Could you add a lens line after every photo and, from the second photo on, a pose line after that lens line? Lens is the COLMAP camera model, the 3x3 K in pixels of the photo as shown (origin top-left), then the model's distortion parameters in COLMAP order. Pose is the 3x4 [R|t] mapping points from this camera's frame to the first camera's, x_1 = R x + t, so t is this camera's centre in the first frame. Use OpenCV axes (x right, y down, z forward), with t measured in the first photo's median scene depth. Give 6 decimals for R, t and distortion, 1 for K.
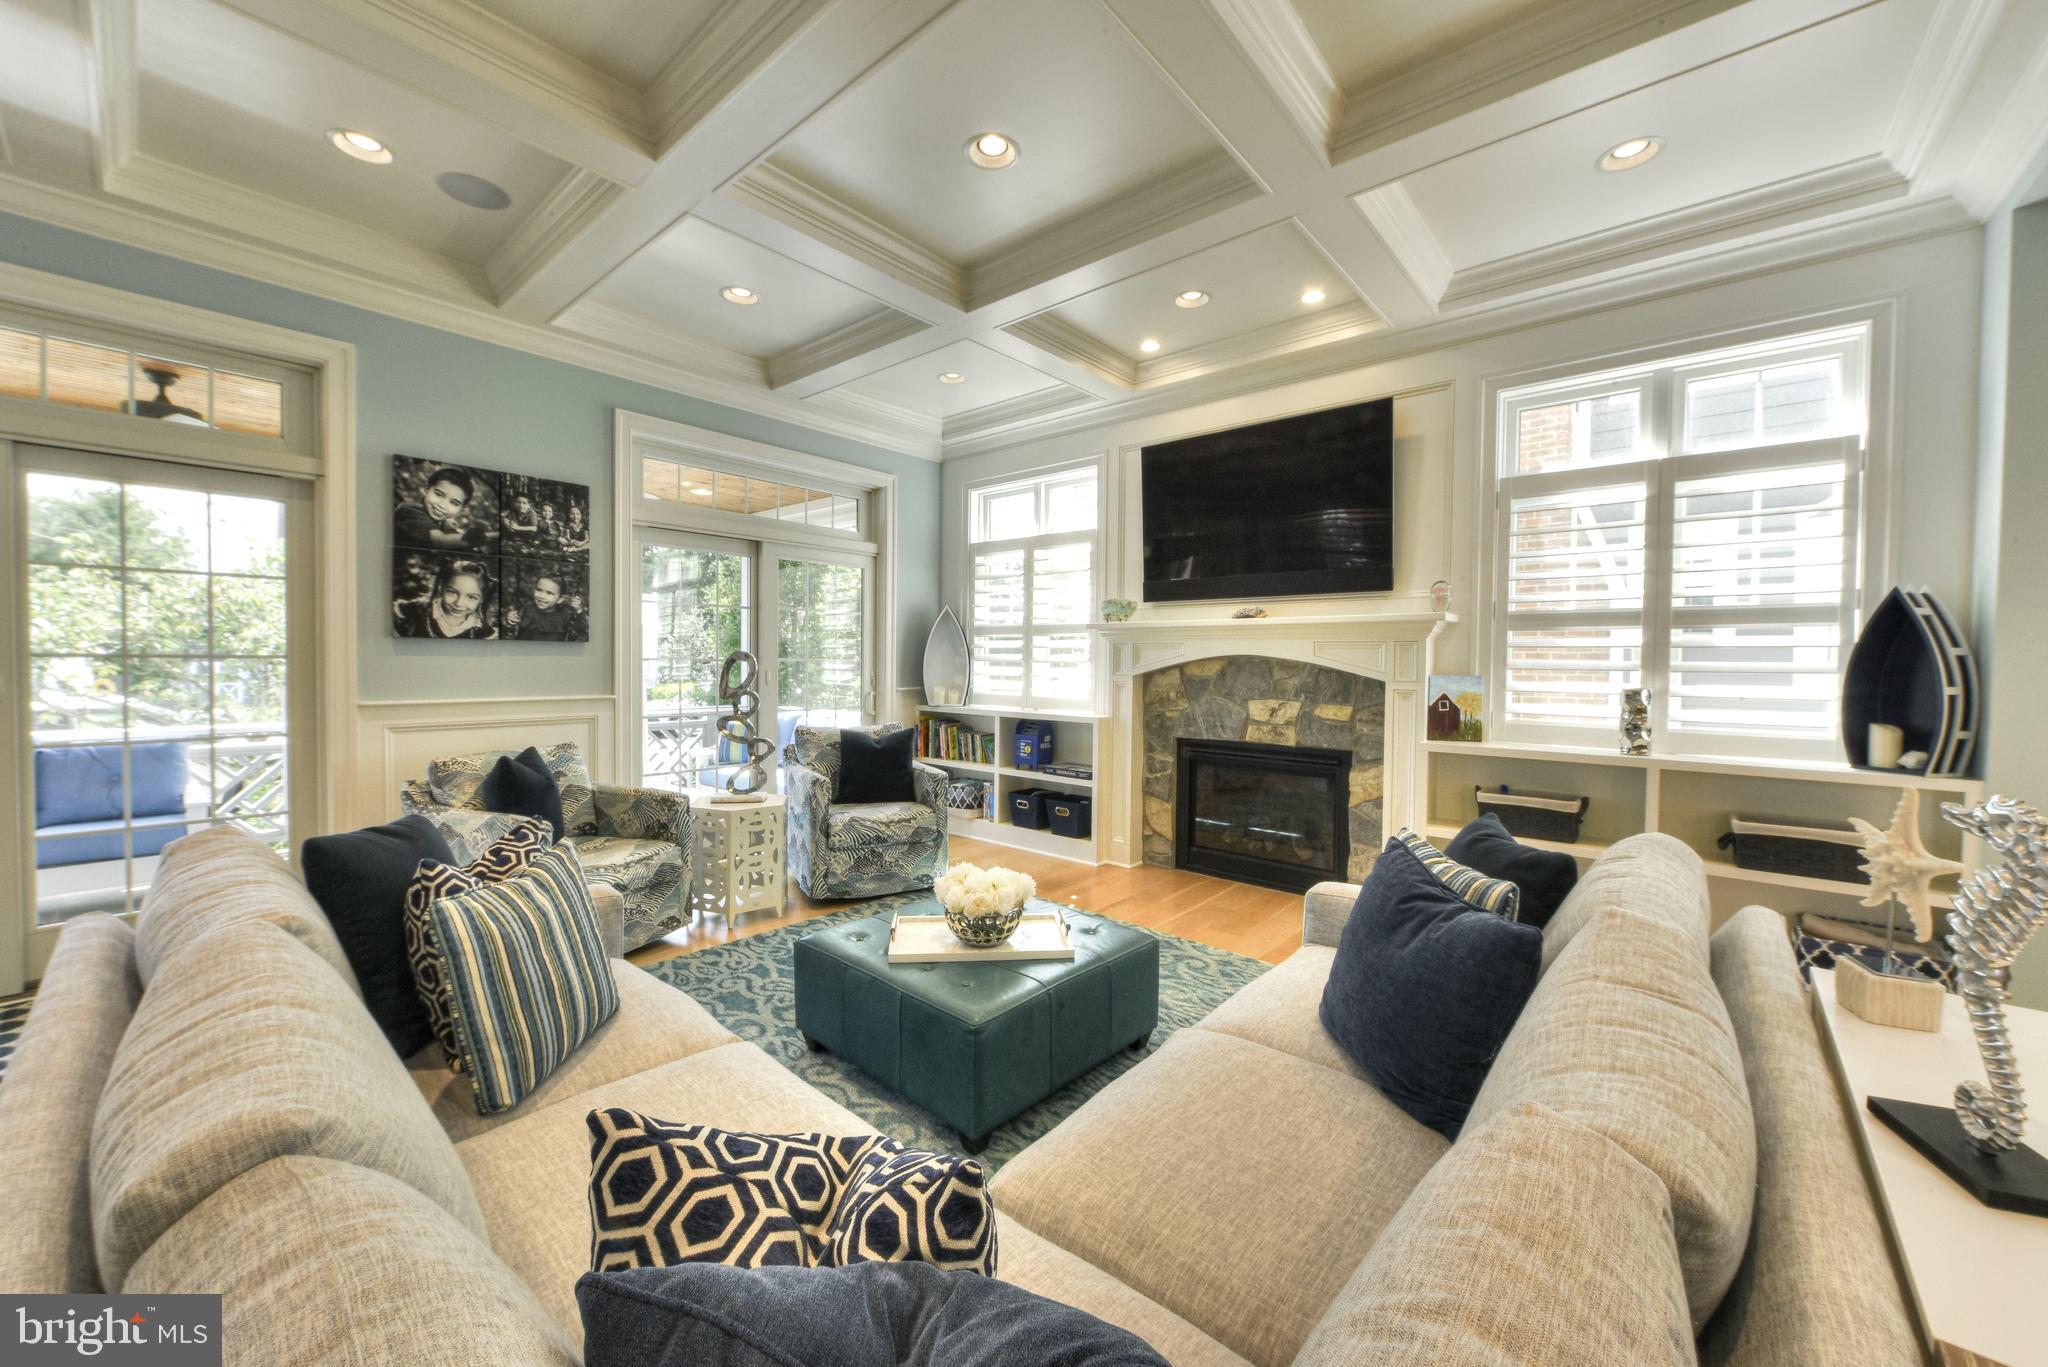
lens RADIAL K [[782.1, 0, 1021.1], [0, 782.1, 680.9], [0, 0, 1]] dist [-0.001149, -0.001150]
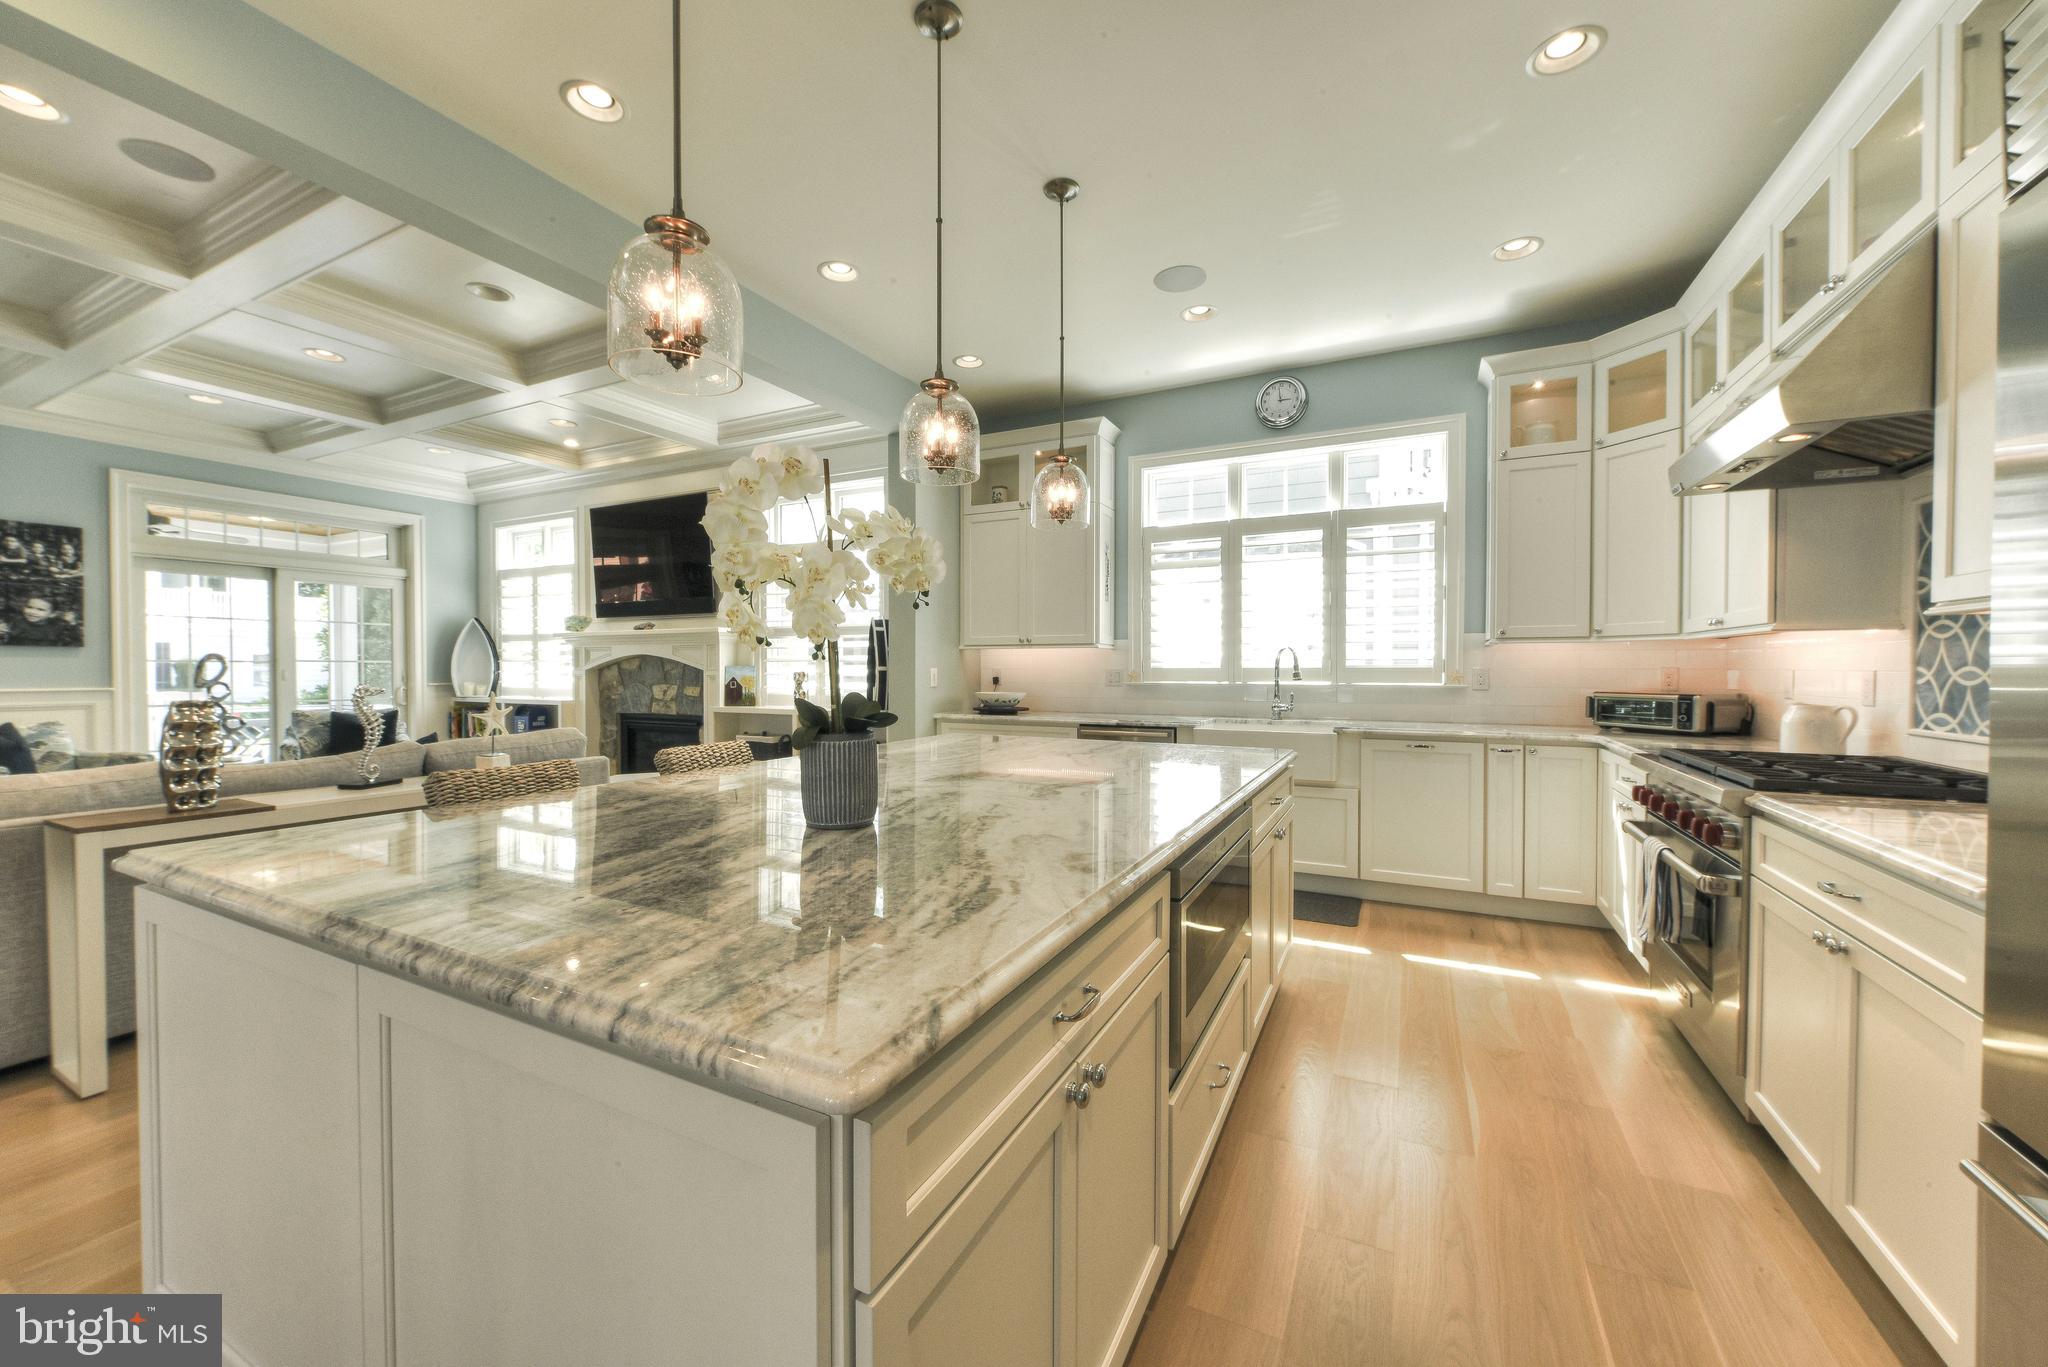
lens RADIAL K [[782.1, 0, 1029.1], [0, 782.1, 683.5], [0, 0, 1]] dist [-0.001149, -0.001150]
pose [[0.970012, -0.013869, 0.242662, 0.665560], [0.015157, 0.999879, -0.003445, 0.039959], [-0.242585, 0.007020, 0.970105, -0.648286]]
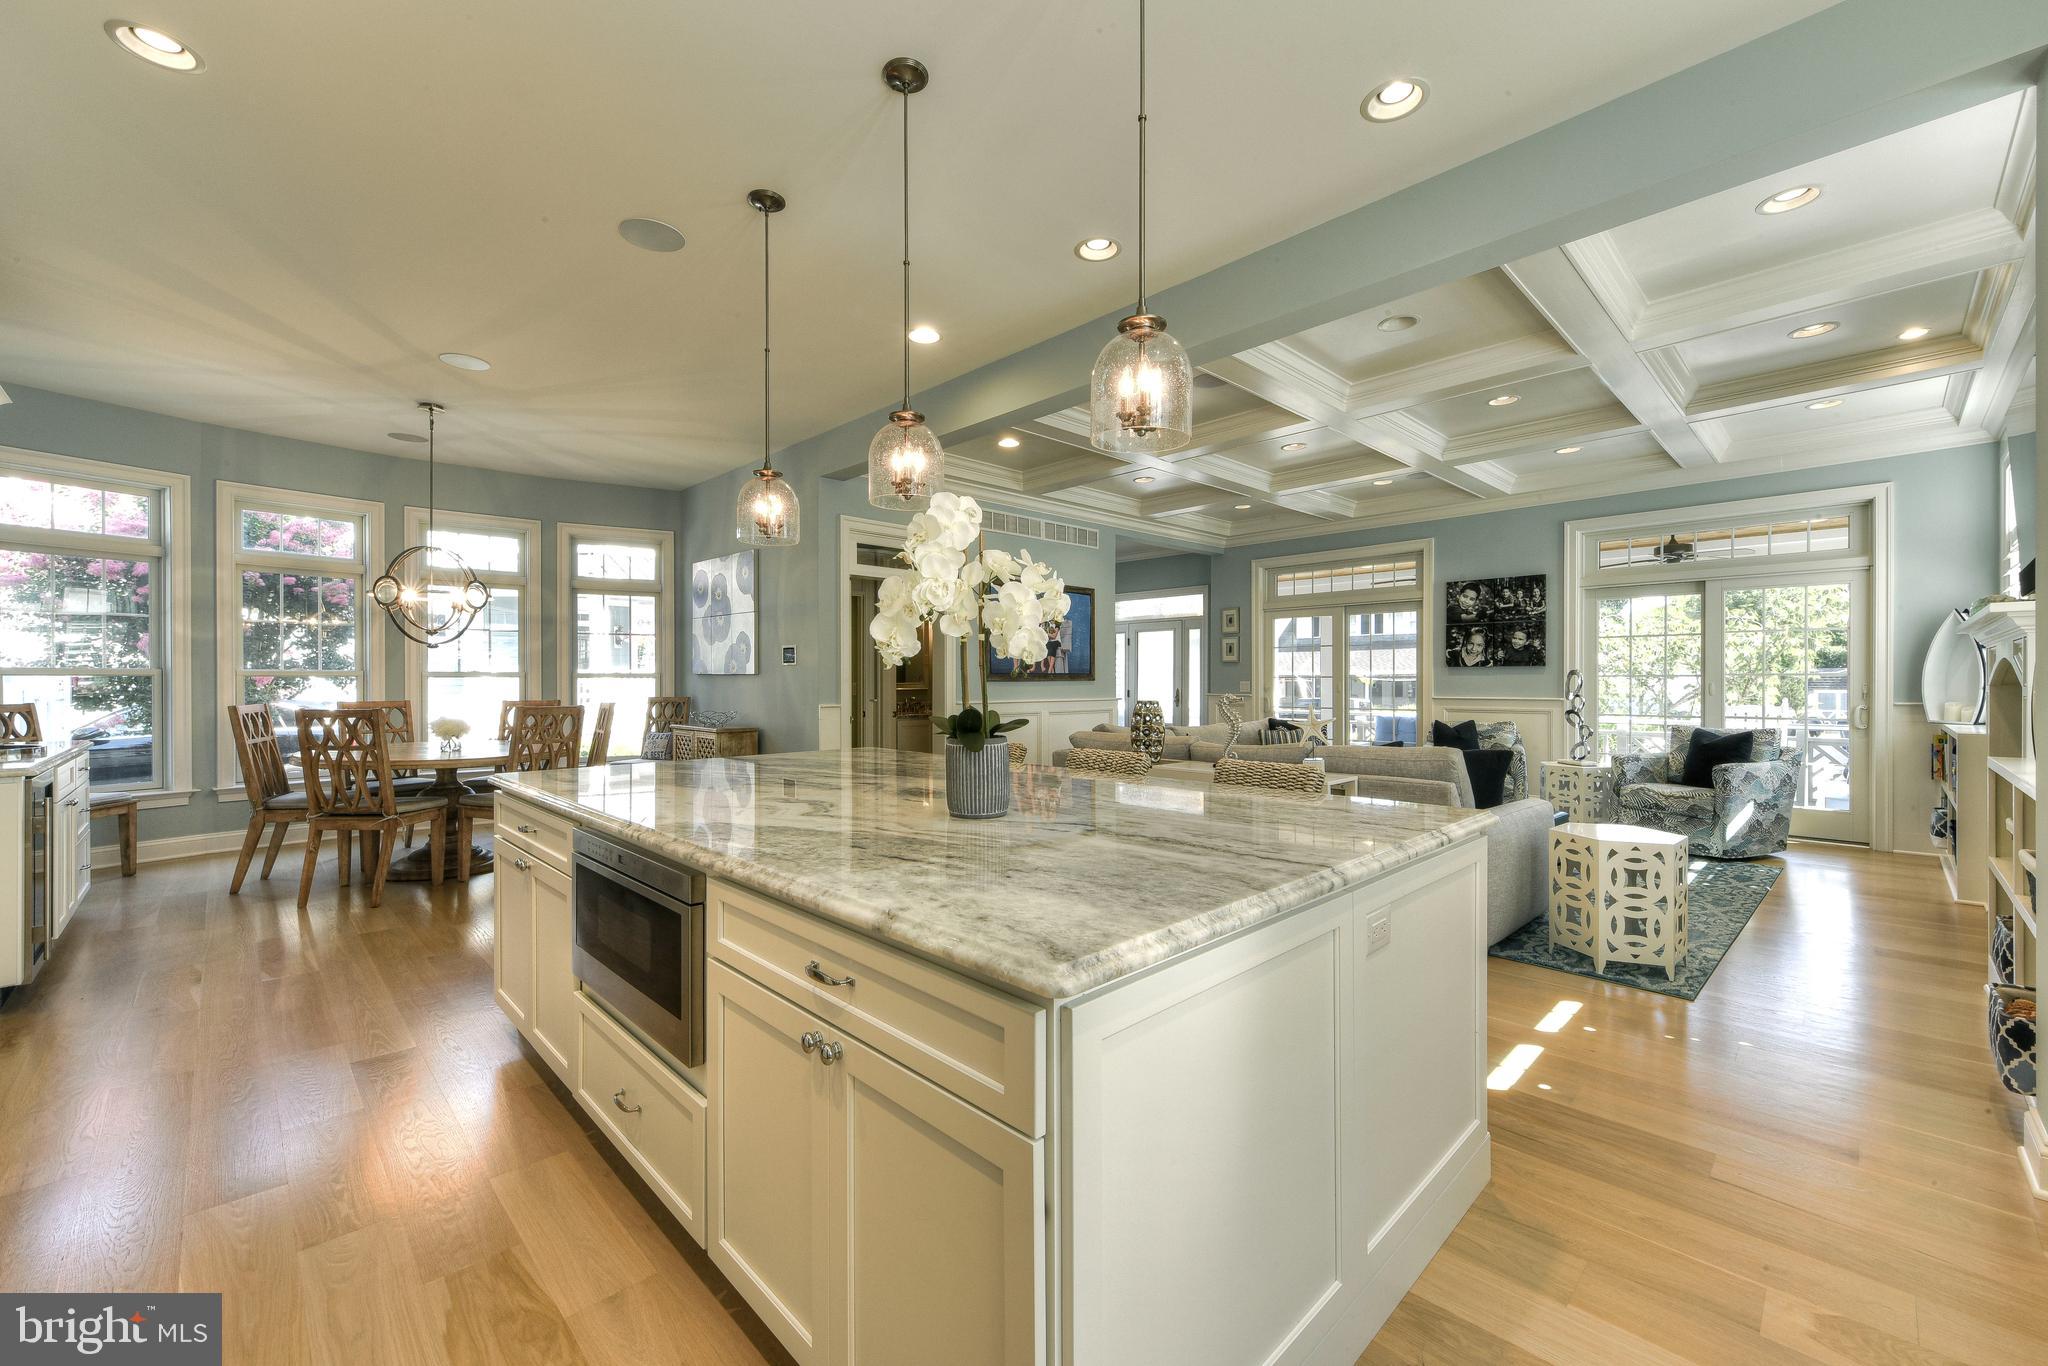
lens RADIAL K [[782.1, 0, 1019.6], [0, 782.1, 681.5], [0, 0, 1]] dist [-0.001149, -0.001150]
pose [[-0.111219, -0.009919, -0.993746, 1.254691], [-0.025553, 0.999648, -0.007118, 0.025317], [0.993467, 0.024602, -0.111434, 0.060985]]
